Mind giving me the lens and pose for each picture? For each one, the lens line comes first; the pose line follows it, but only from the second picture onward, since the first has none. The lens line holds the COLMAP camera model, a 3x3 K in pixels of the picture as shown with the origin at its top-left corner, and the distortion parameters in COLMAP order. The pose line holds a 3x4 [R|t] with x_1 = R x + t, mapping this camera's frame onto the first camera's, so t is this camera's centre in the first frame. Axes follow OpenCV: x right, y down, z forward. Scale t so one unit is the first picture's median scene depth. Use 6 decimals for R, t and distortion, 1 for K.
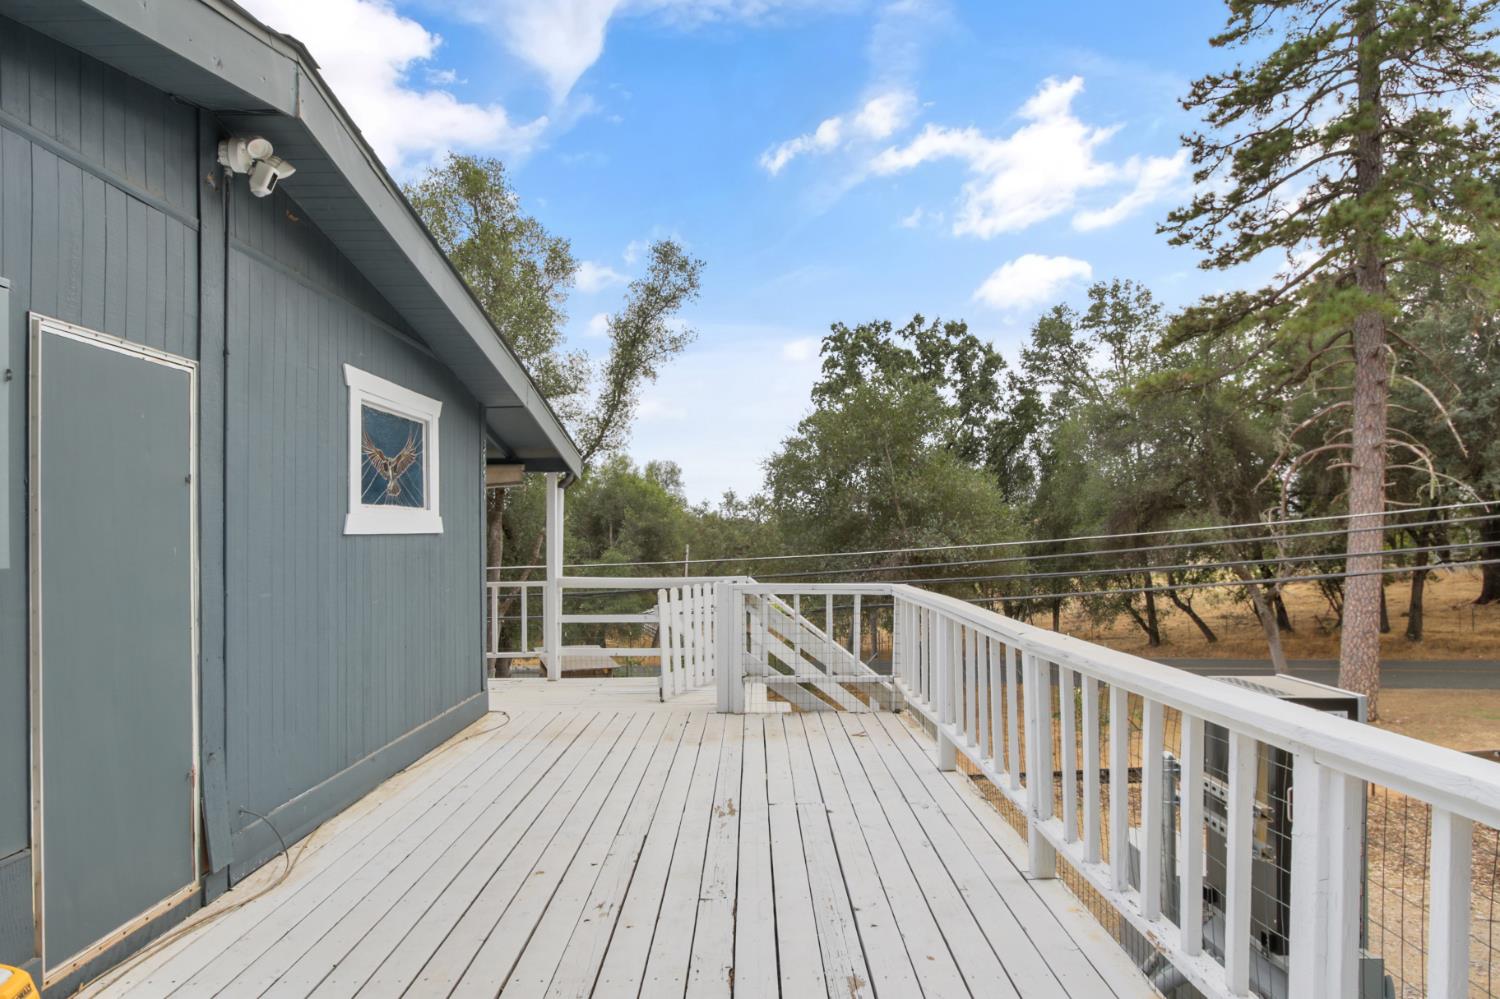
lens RADIAL K [[971.2, 0, 750.0], [0, 971.2, 499.5], [0, 0, 1]] dist [-0.087188, -0.000080]
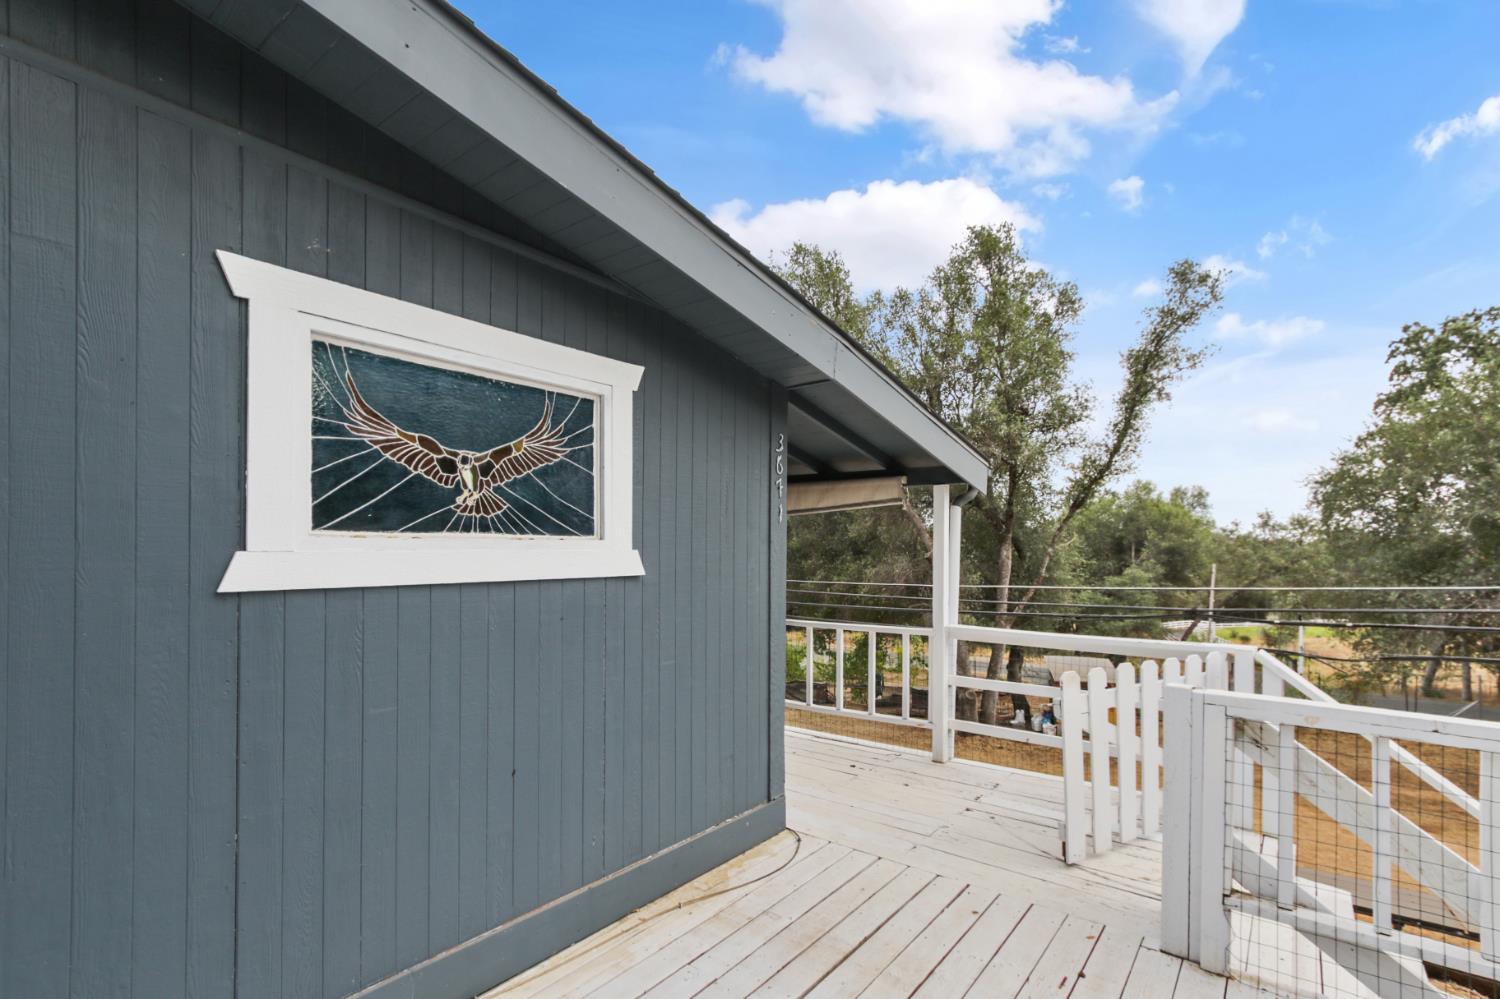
lens RADIAL K [[707.8, 0, 754.6], [0, 707.8, 547.8], [0, 0, 1]] dist [-0.000395, -0.000145]
pose [[0.795808, 0.007410, -0.605504, 0.003152], [0.012632, 0.999504, 0.028834, 0.000732], [0.605417, -0.030595, 0.795320, 0.111544]]
